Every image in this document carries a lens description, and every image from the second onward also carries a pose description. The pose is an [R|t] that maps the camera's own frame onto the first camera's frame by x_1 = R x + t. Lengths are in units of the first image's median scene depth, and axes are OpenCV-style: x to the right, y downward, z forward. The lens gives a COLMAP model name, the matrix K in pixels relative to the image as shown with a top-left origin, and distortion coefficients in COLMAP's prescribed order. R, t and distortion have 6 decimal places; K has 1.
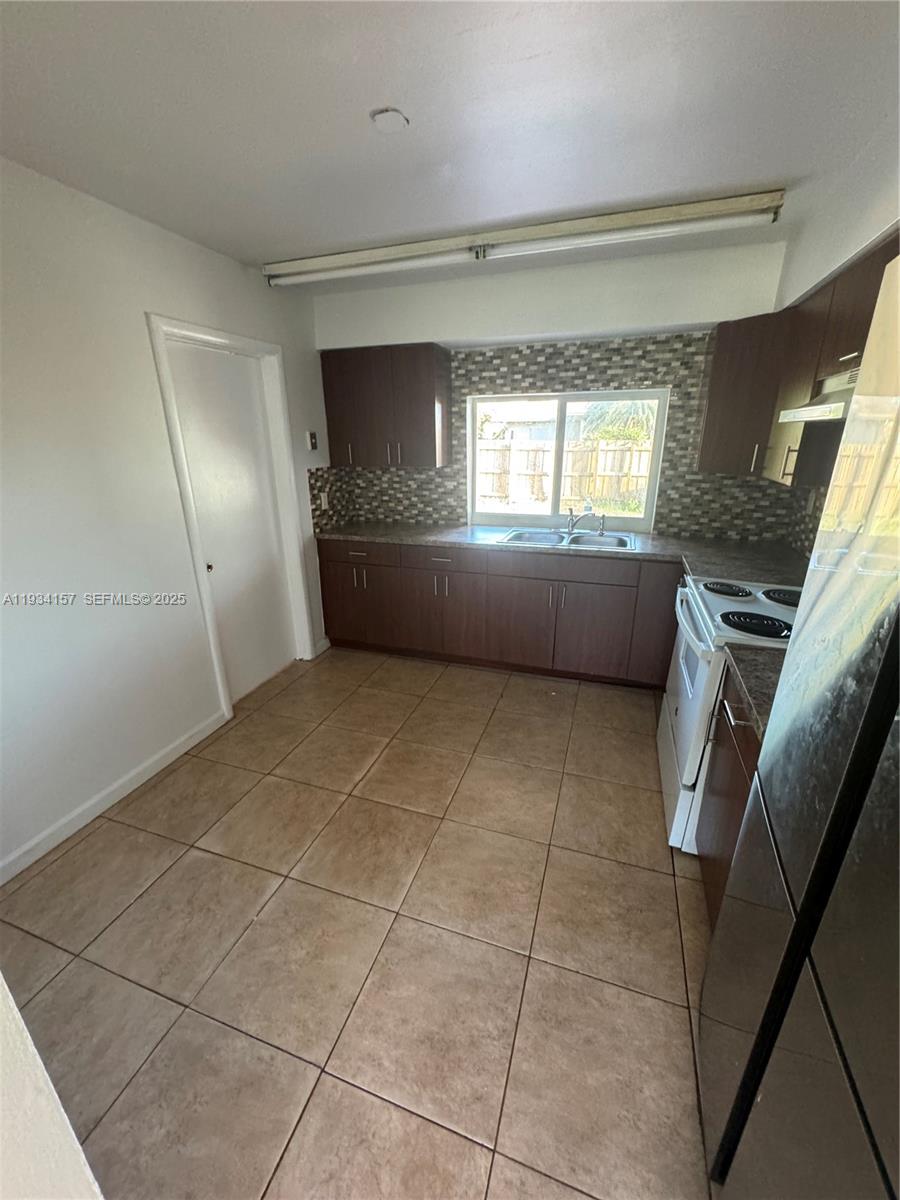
lens RADIAL K [[478.5, 0, 449.9], [0, 478.5, 602.4], [0, 0, 1]] dist [-0.002376, 0.000129]
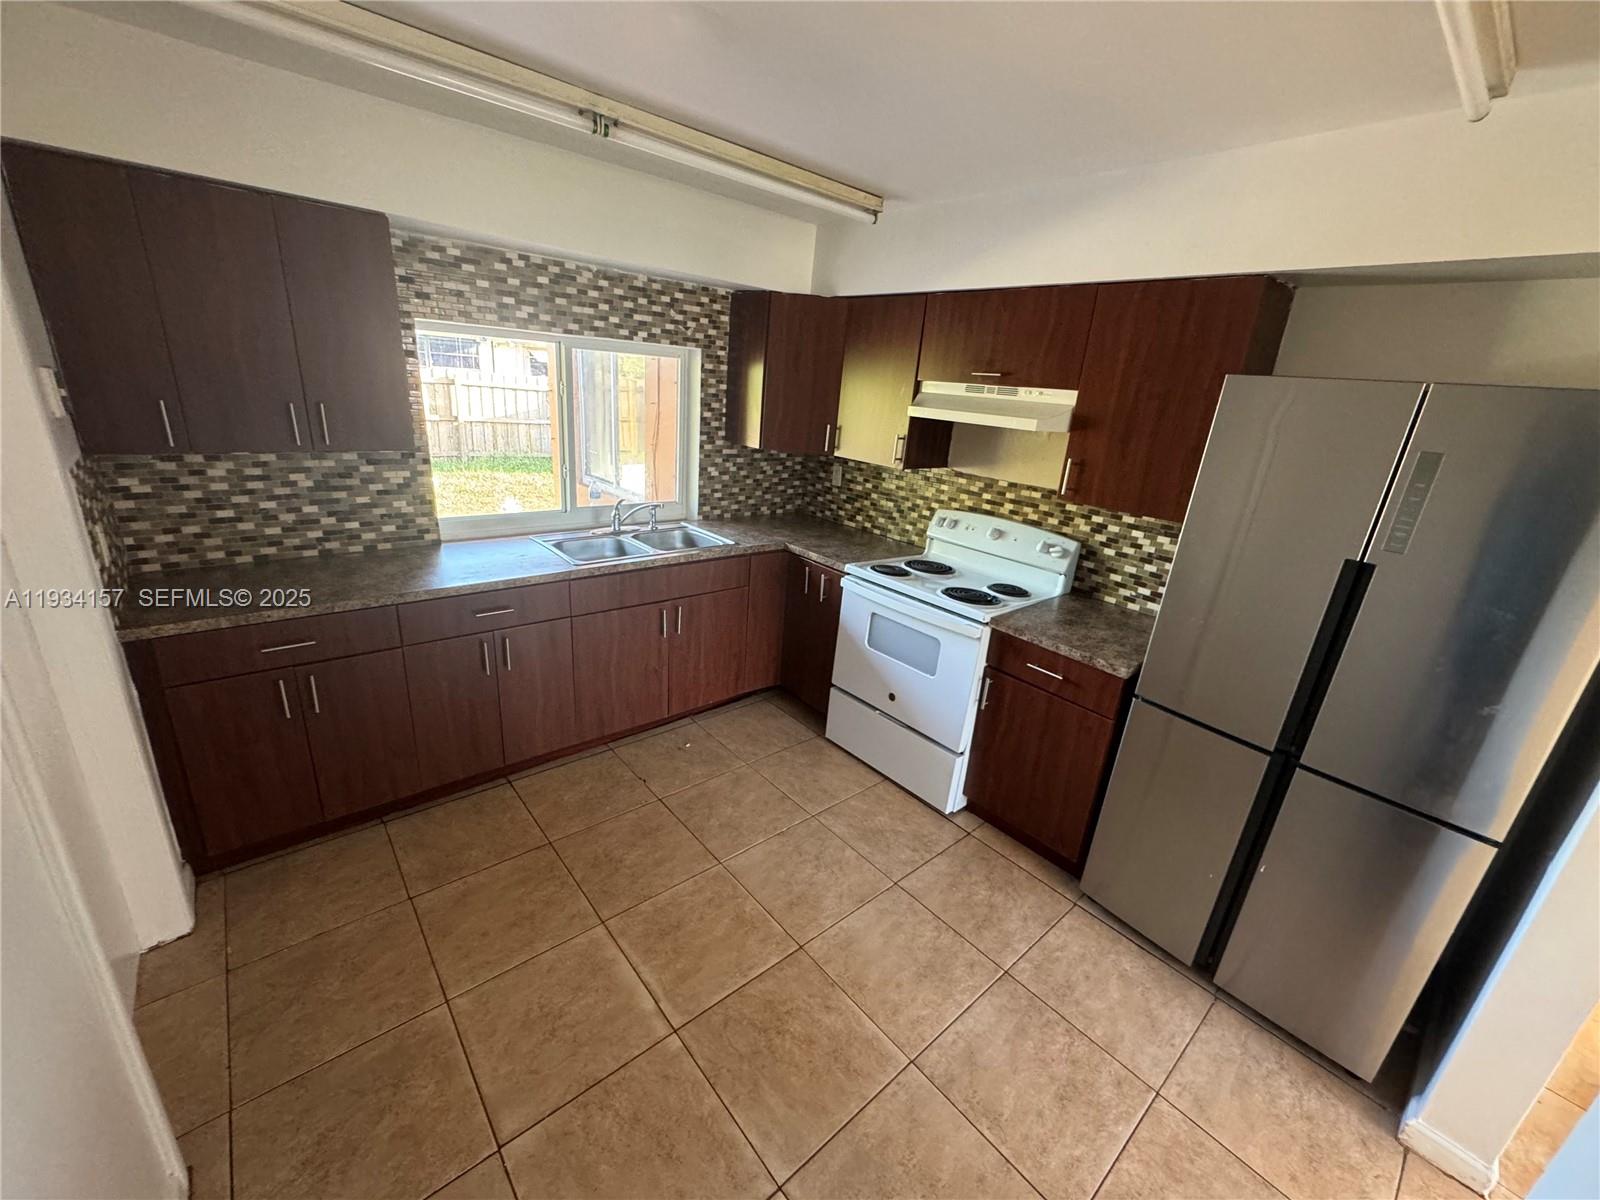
lens RADIAL K [[637.9, 0, 802.0], [0, 637.9, 602.7], [0, 0, 1]] dist [-0.002376, 0.000129]
pose [[0.499940, -0.238376, 0.832609, -0.471982], [0.207592, 0.966332, 0.152012, -0.141642], [-0.840813, 0.096846, 0.532593, 0.280931]]
